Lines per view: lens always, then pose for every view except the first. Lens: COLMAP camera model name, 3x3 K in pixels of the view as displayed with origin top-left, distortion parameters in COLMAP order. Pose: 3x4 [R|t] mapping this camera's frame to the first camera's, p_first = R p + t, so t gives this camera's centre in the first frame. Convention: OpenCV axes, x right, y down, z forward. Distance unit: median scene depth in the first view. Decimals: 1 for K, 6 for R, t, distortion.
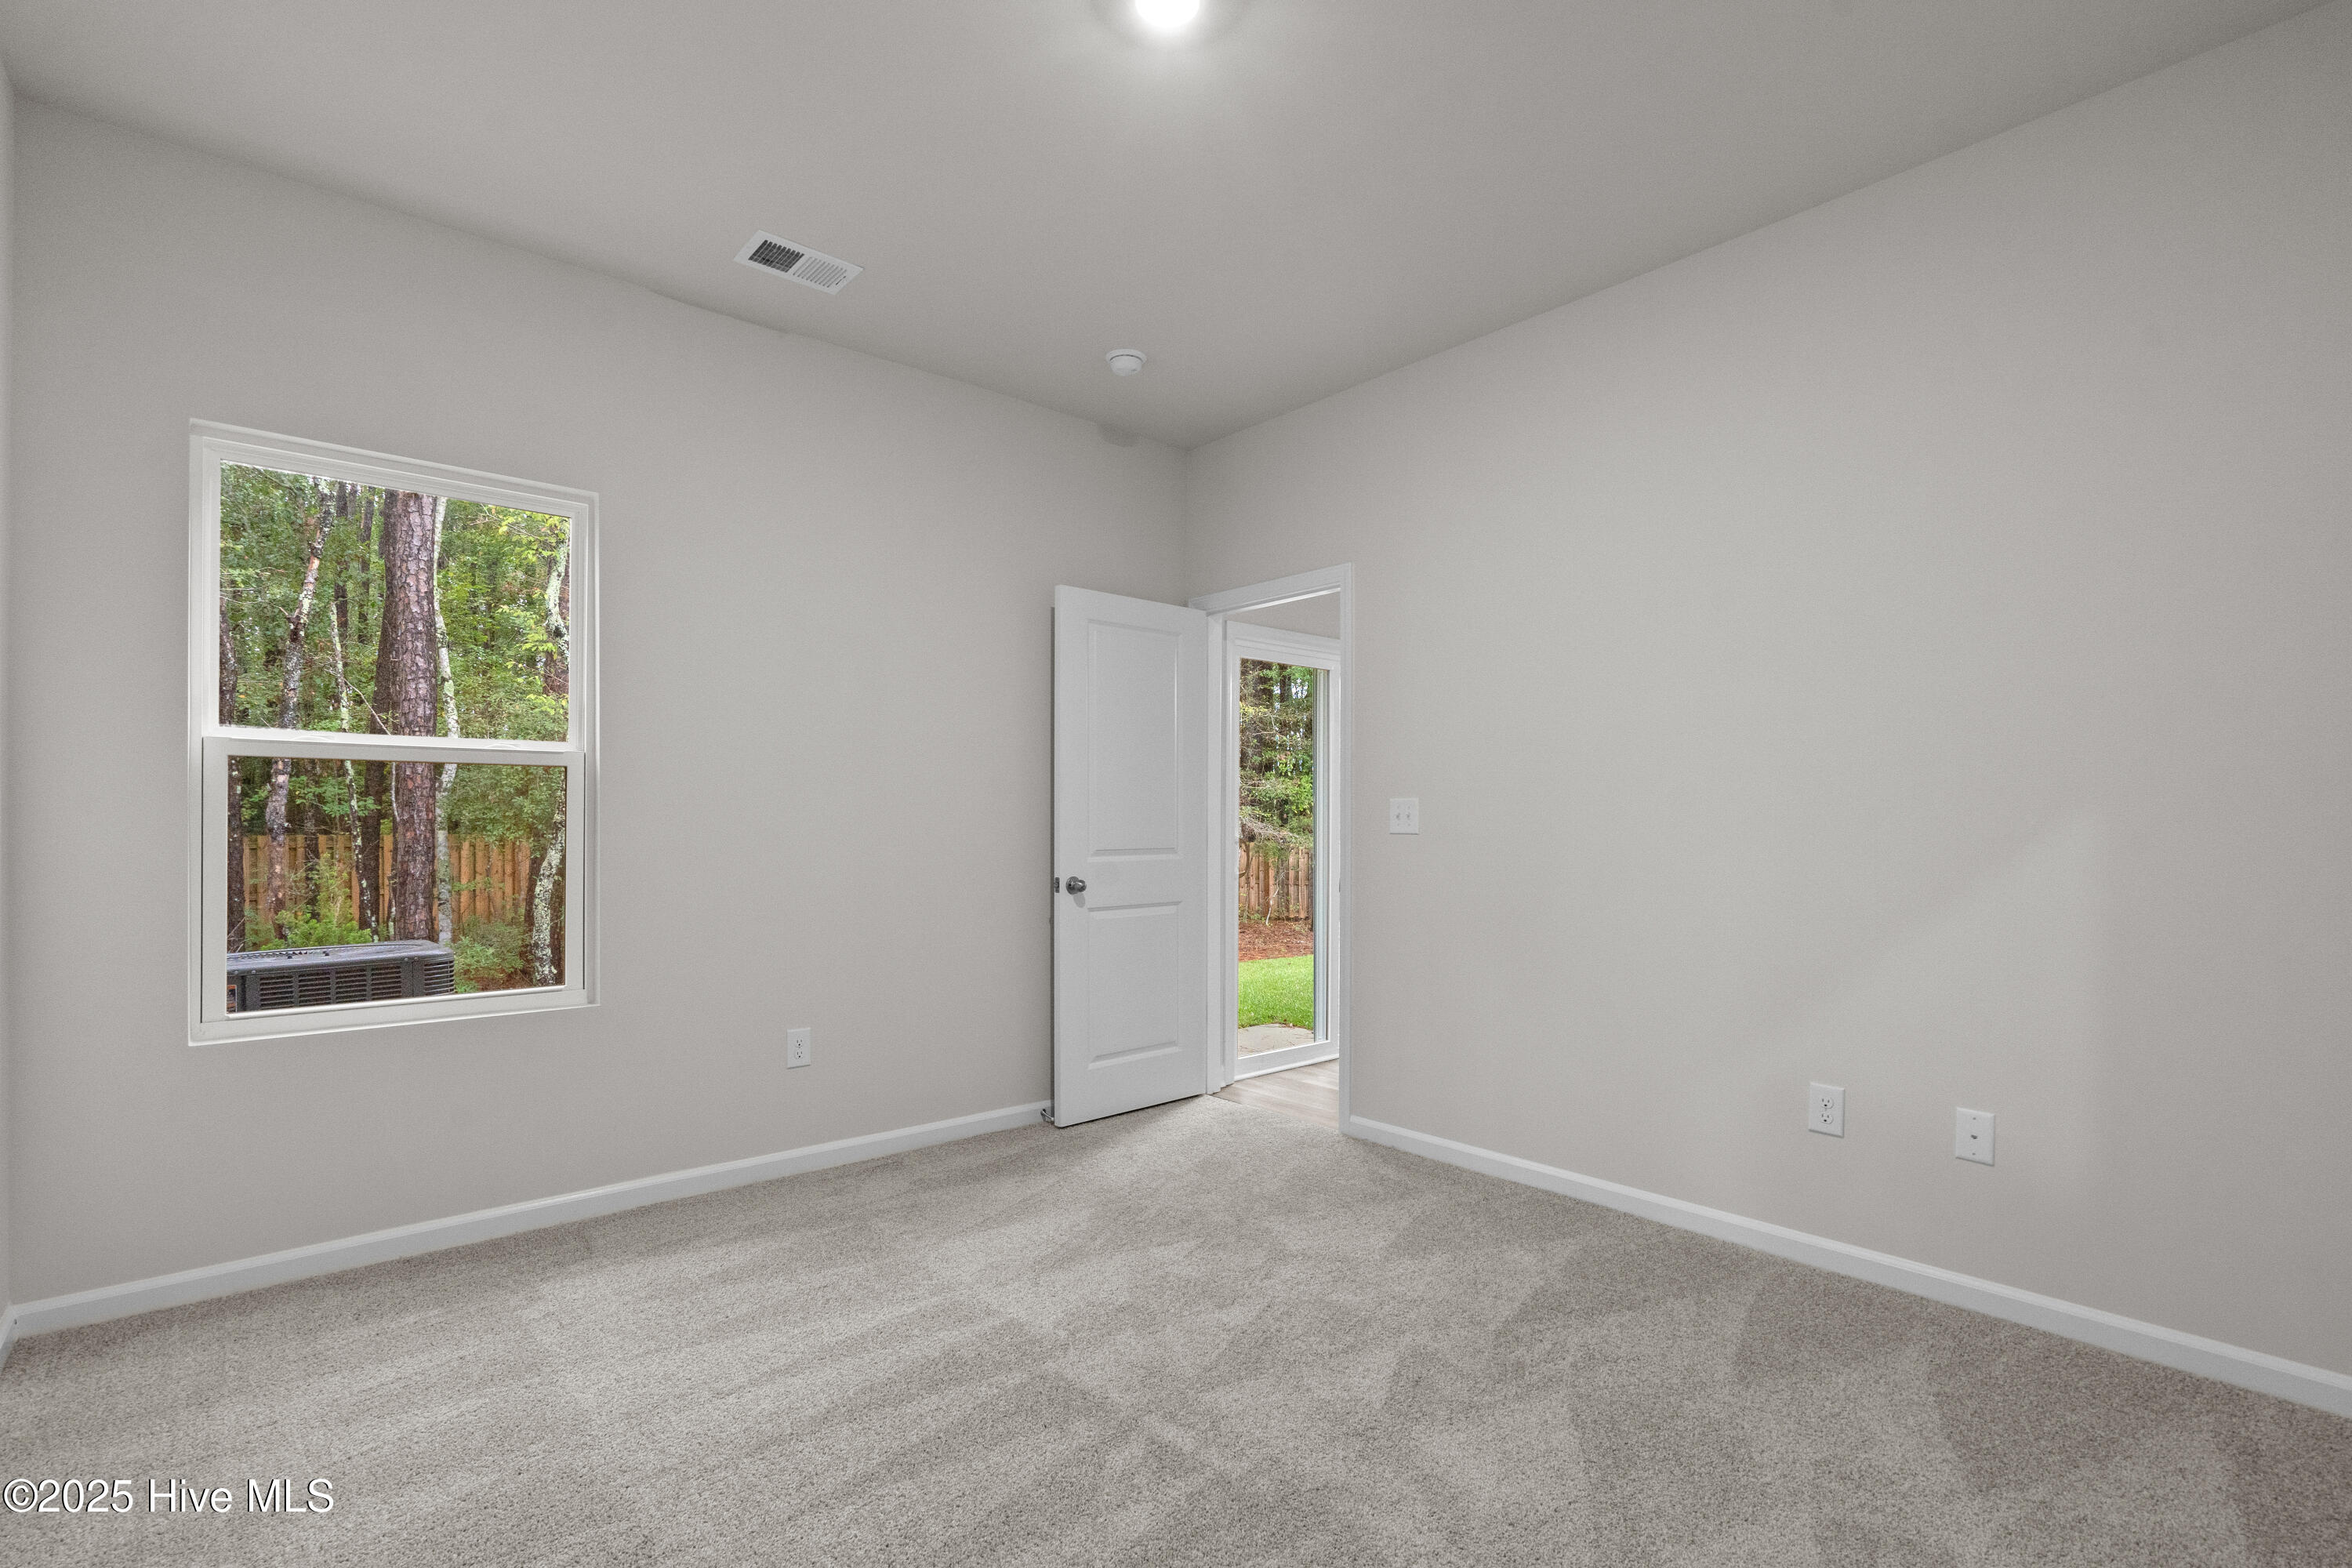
lens RADIAL K [[1055.9, 0, 1158.0], [0, 1055.9, 826.9], [0, 0, 1]] dist [-0.000579, -0.000127]
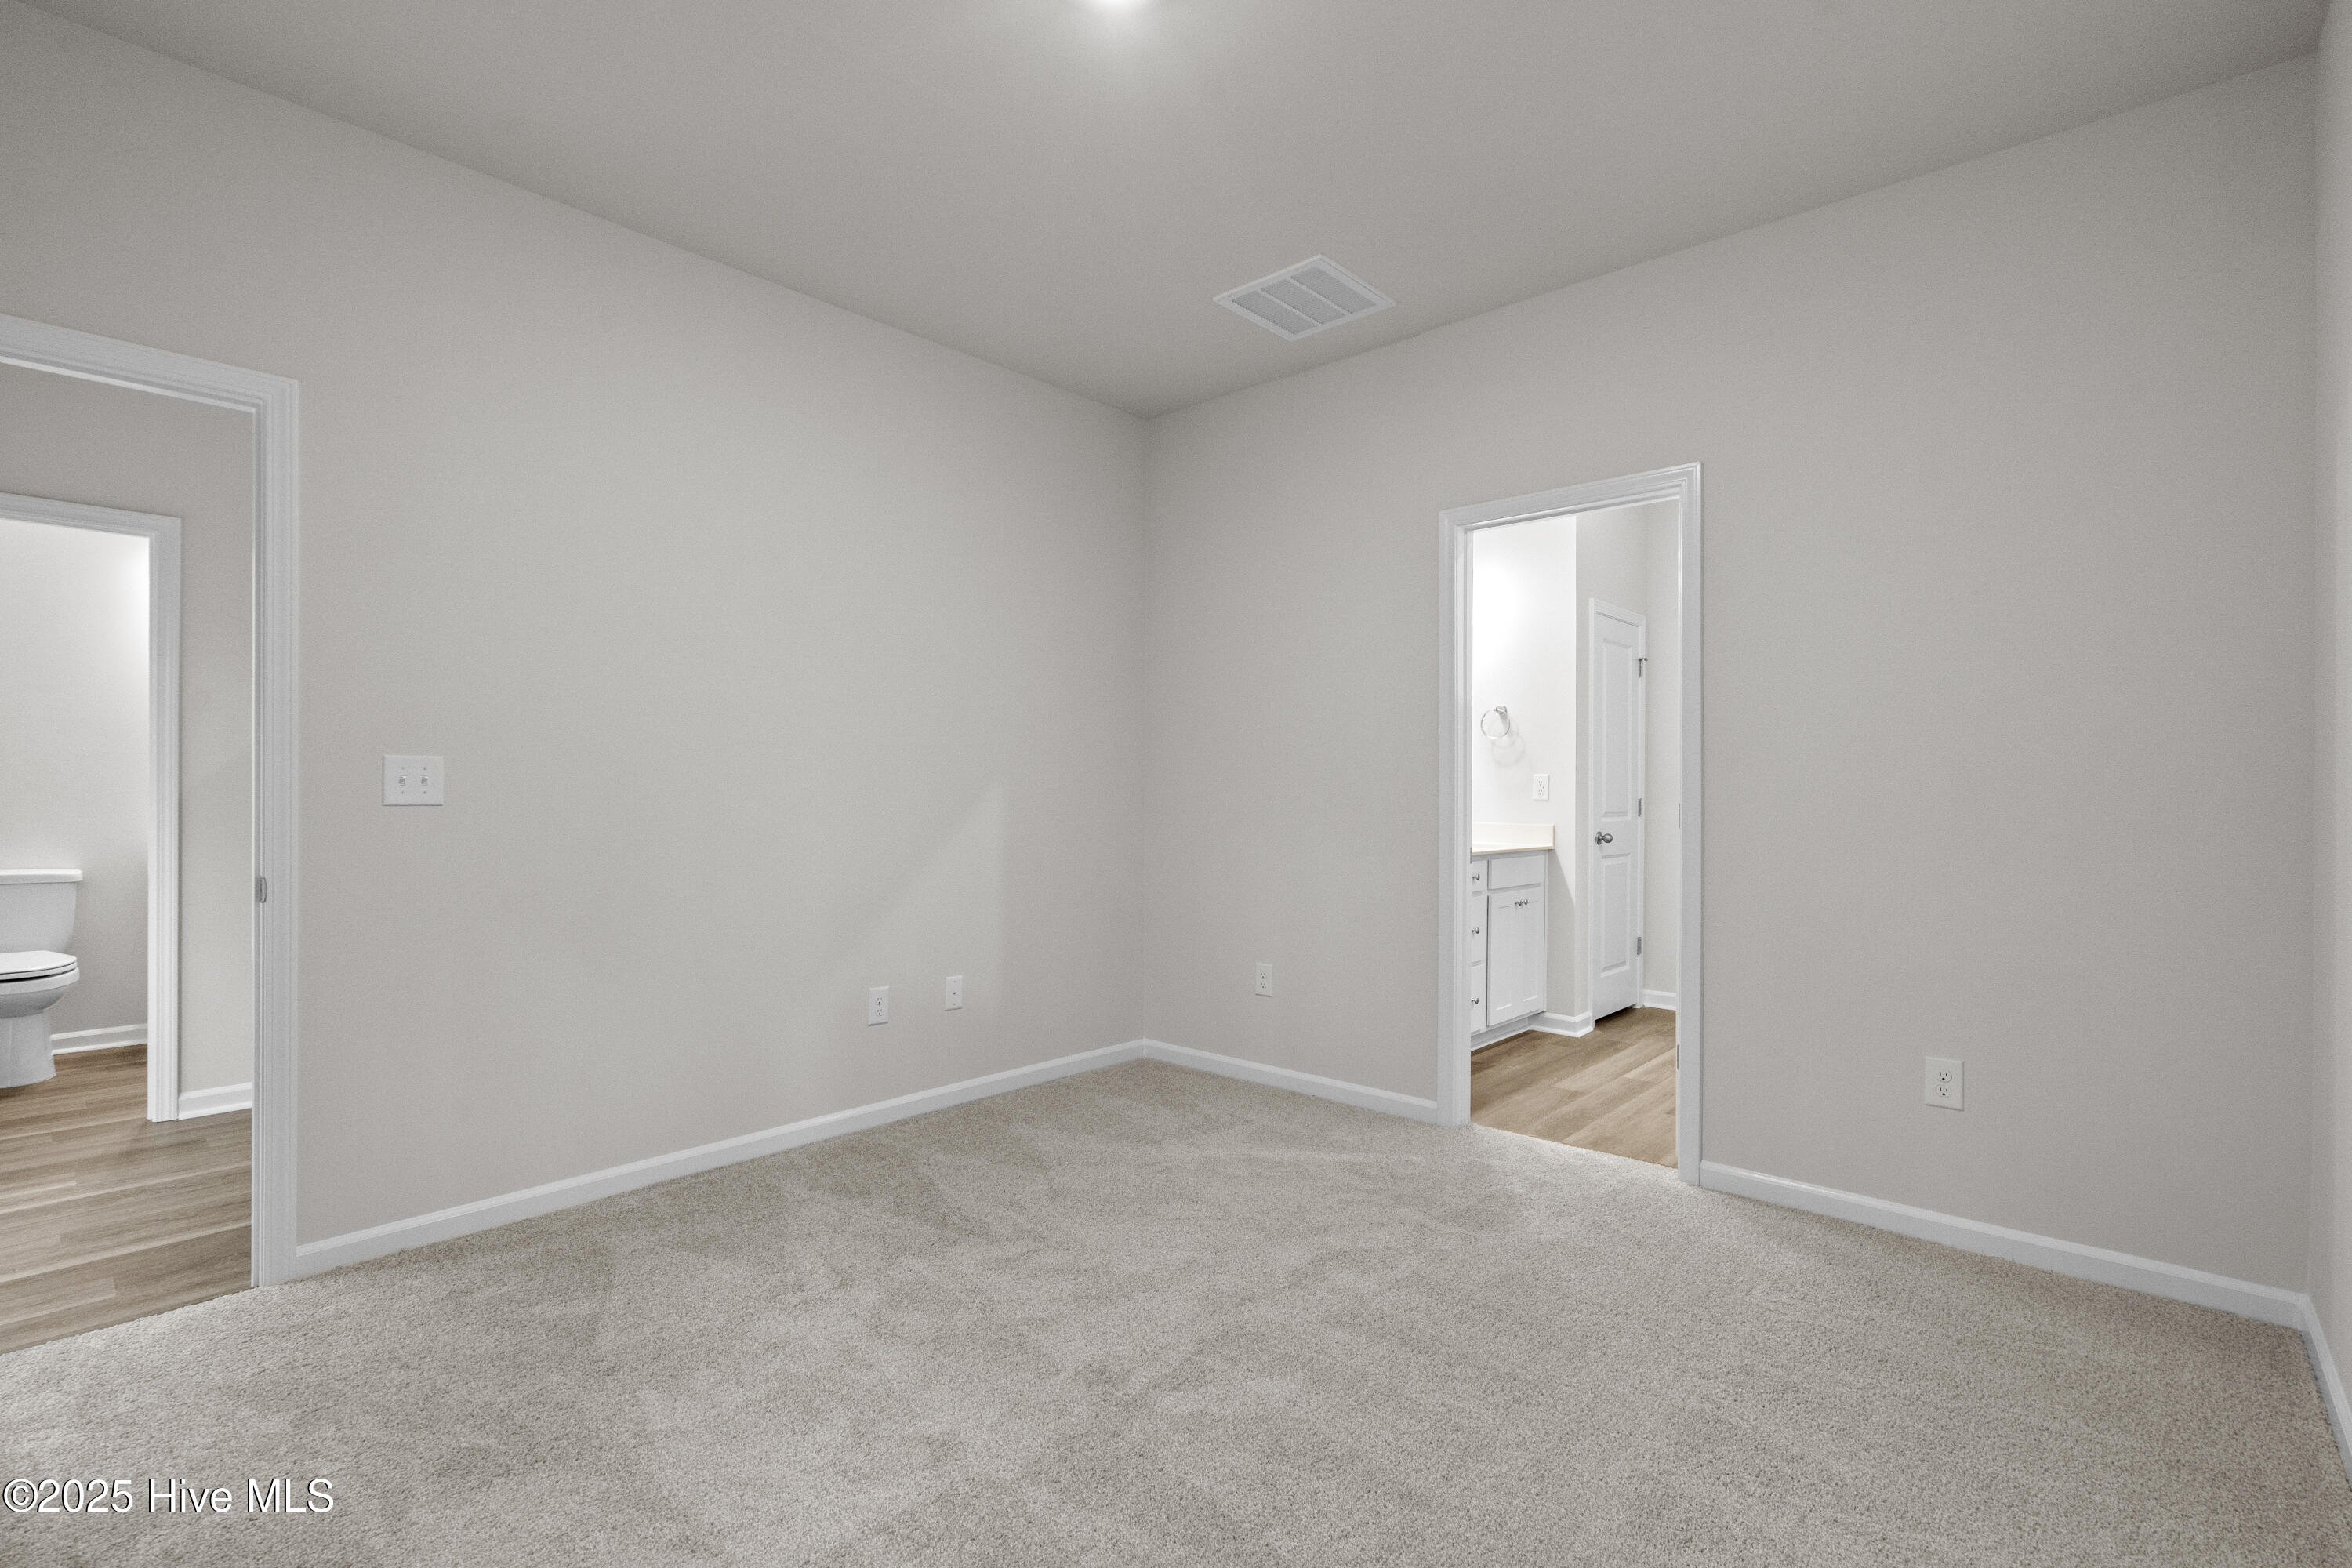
lens RADIAL K [[1055.9, 0, 1191.6], [0, 1055.9, 787.0], [0, 0, 1]] dist [-0.000579, -0.000127]
pose [[-0.144400, -0.000041, 0.989519, -0.548305], [-0.008138, 0.999966, -0.001147, -0.009314], [-0.989486, -0.008218, -0.144395, 0.582958]]
